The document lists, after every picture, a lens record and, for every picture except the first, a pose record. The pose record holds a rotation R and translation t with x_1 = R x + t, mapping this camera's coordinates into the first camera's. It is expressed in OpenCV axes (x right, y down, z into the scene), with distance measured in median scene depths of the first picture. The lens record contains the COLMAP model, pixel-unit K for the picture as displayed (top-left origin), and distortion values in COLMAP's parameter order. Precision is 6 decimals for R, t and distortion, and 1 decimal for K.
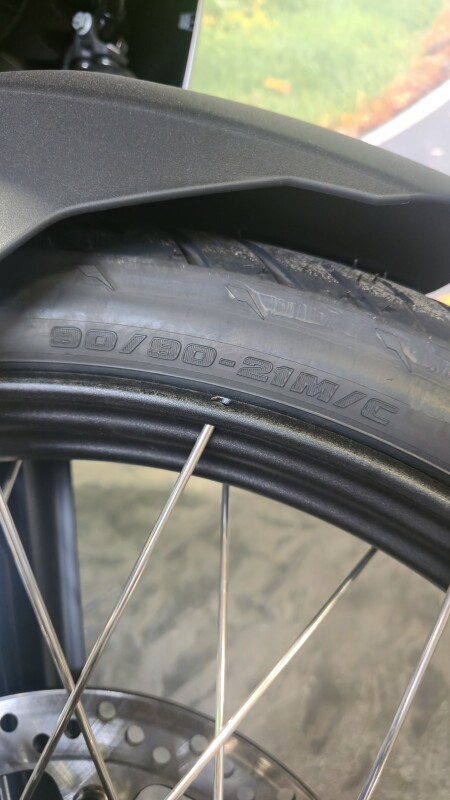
lens RADIAL K [[540.9, 0, 228.2], [0, 540.9, 391.2], [0, 0, 1]] dist [0.064380, -0.056985]
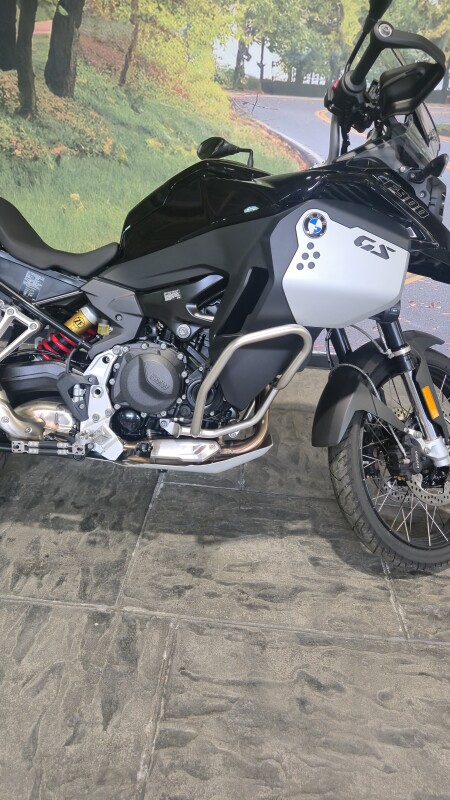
lens RADIAL K [[540.9, 0, 221.7], [0, 540.9, 395.6], [0, 0, 1]] dist [0.064380, -0.056985]
pose [[0.842435, -0.137158, 0.521048, -1.037629], [0.087903, 0.989087, 0.118239, -0.108883], [-0.531579, -0.053807, 0.845298, -0.689551]]
